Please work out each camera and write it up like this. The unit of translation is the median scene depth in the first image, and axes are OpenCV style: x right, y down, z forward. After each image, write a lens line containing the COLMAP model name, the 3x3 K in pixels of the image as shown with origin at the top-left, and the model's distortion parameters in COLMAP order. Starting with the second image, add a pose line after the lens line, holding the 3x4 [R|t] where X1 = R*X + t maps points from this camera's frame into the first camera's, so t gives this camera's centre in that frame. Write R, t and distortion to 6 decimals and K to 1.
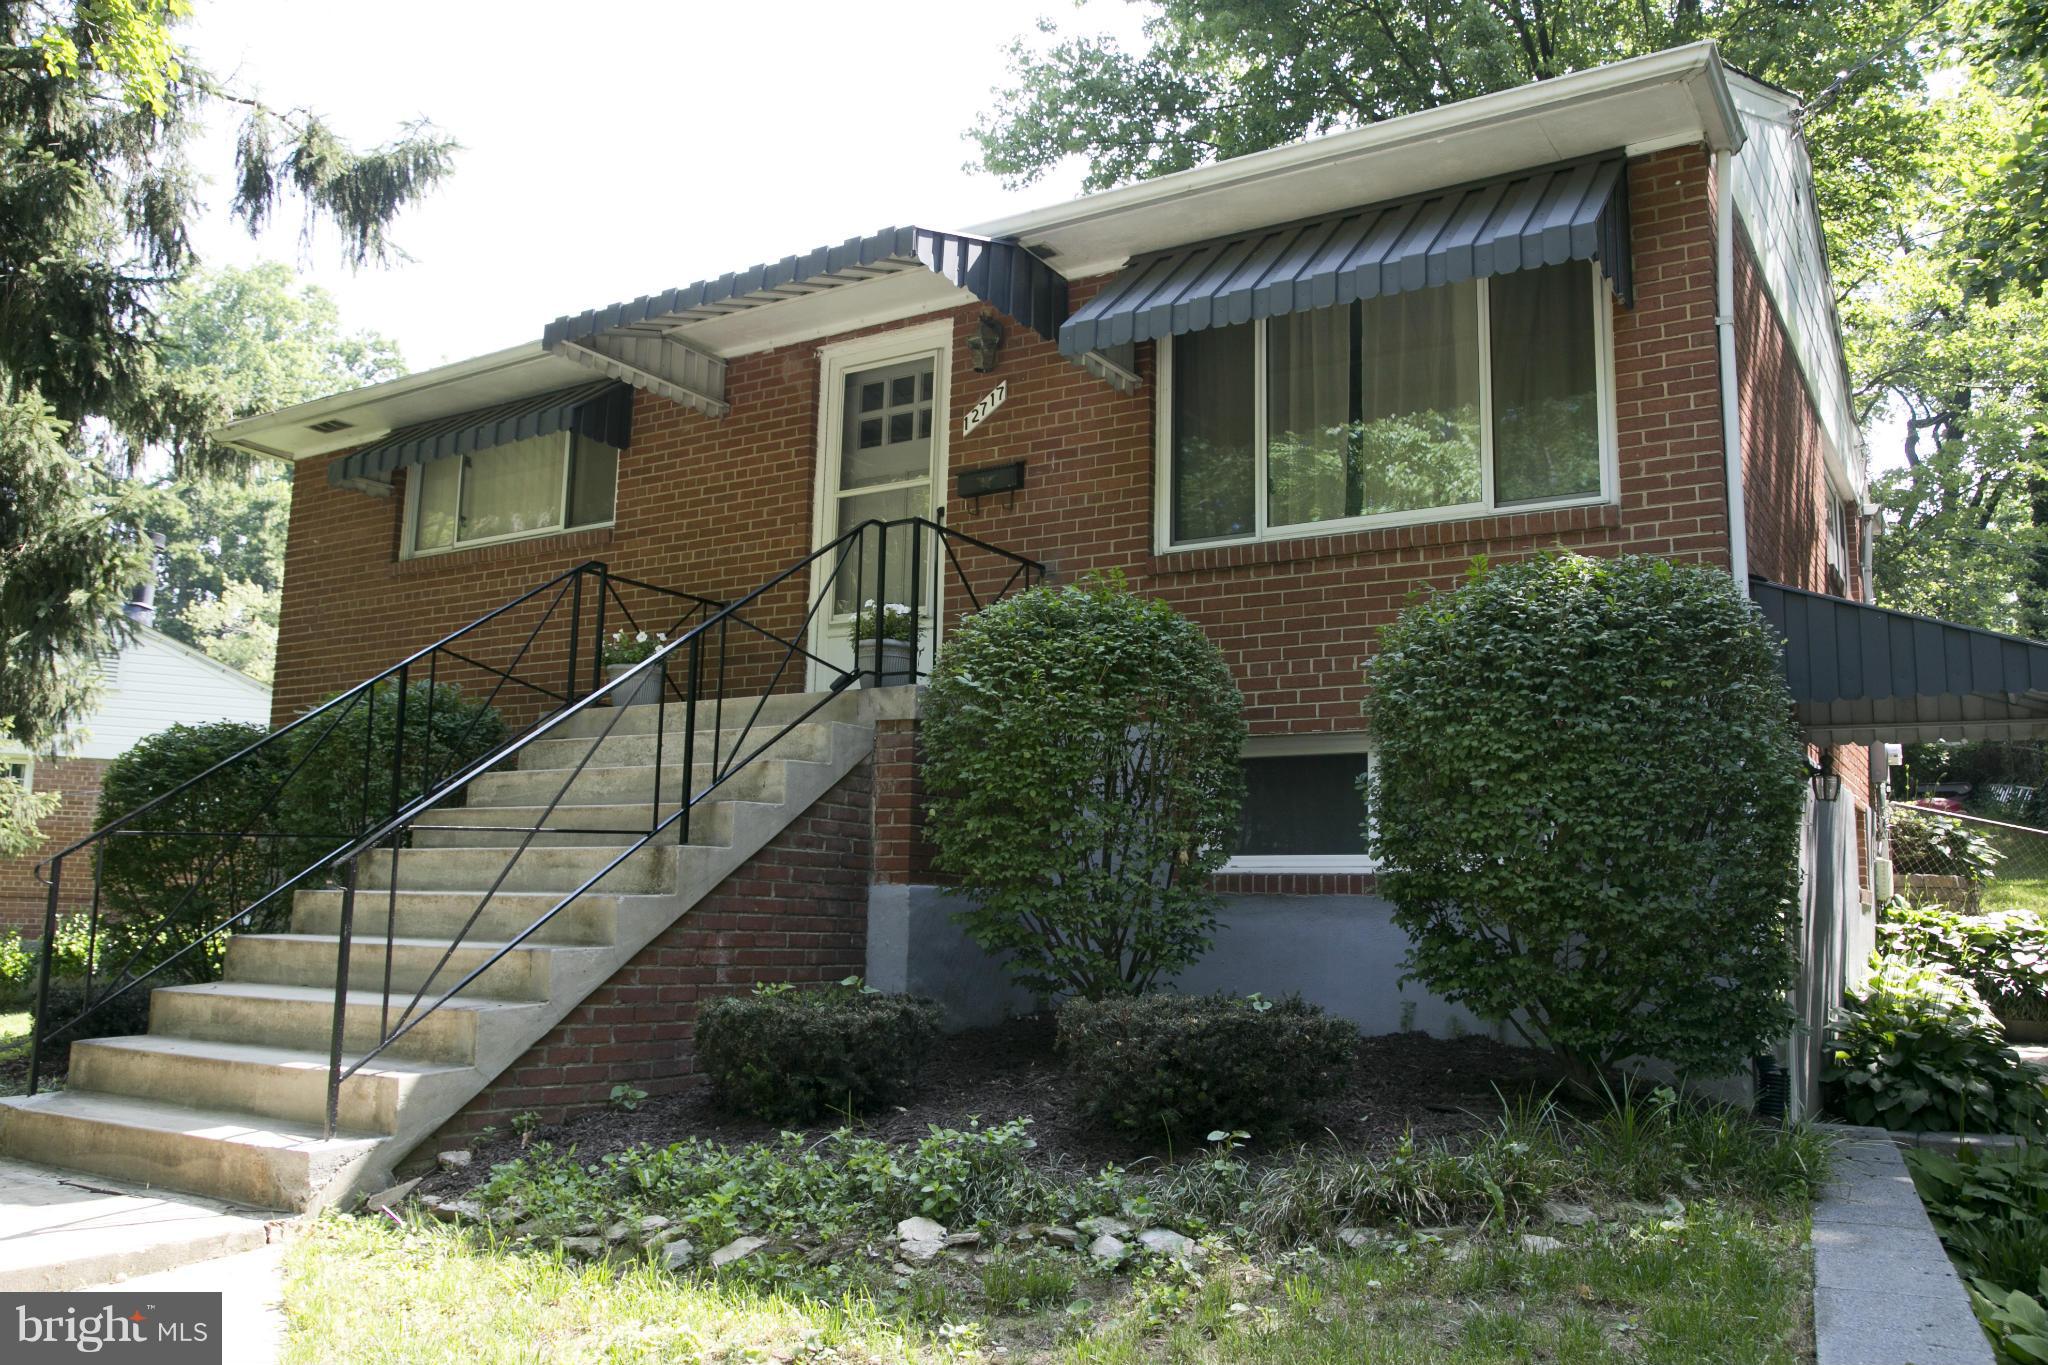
lens RADIAL K [[1480.4, 0, 1024.0], [0, 1480.4, 682.5], [0, 0, 1]] dist [-0.075332, 0.001919]
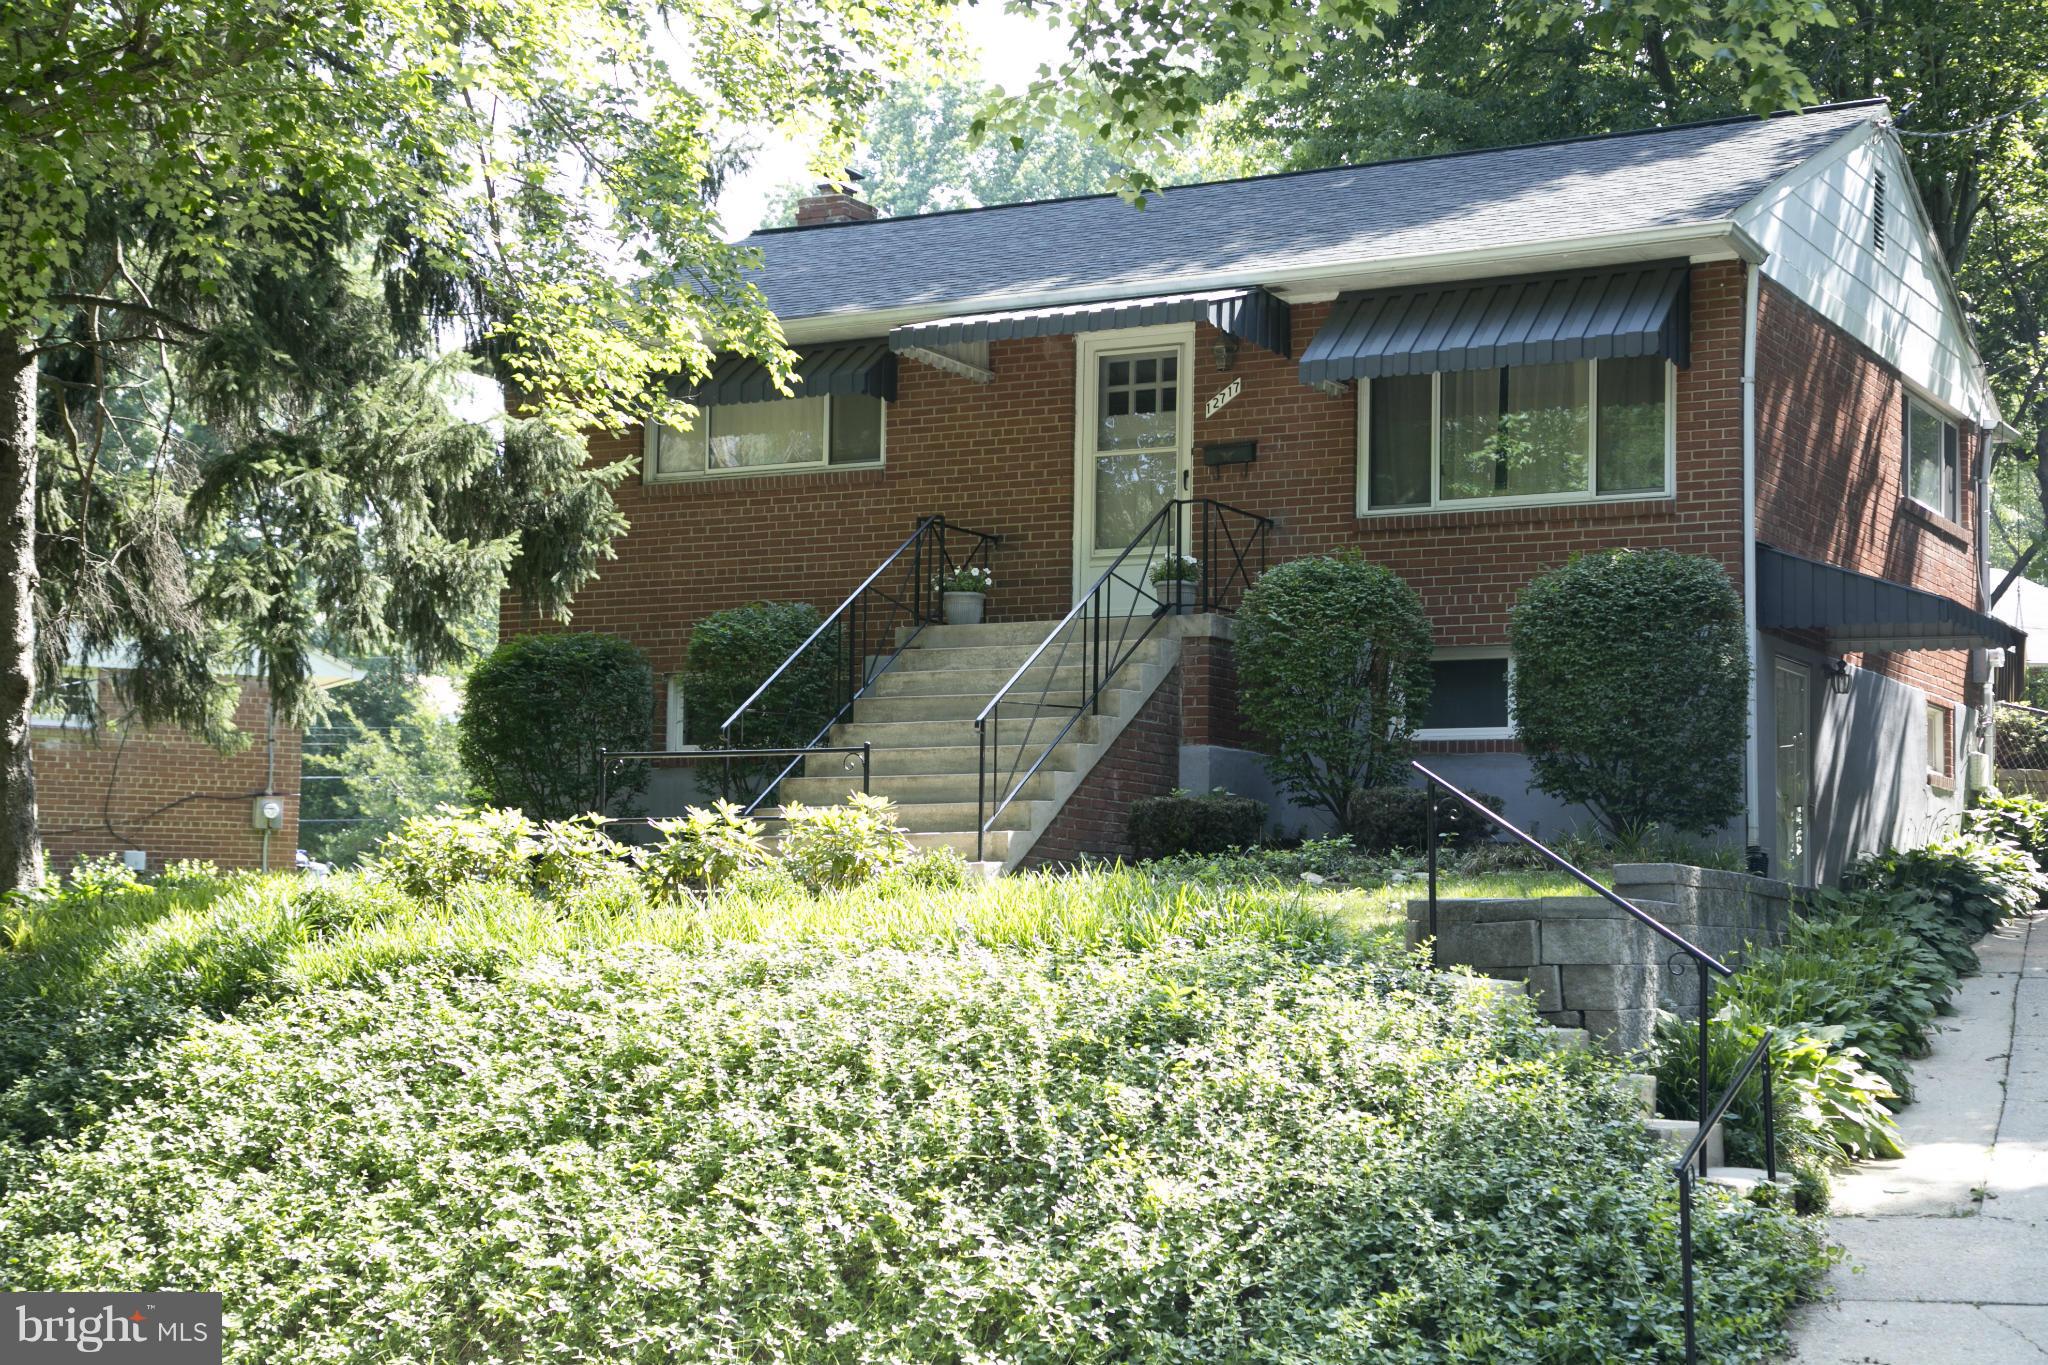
lens RADIAL K [[2430.2, 0, 1024.0], [0, 2430.2, 682.5], [0, 0, 1]] dist [0.029059, 0.001357]
pose [[0.999226, -0.000587, 0.039321, -0.338260], [-0.001944, 0.997928, 0.064309, -0.081827], [-0.039277, -0.064336, 0.997155, -1.376421]]
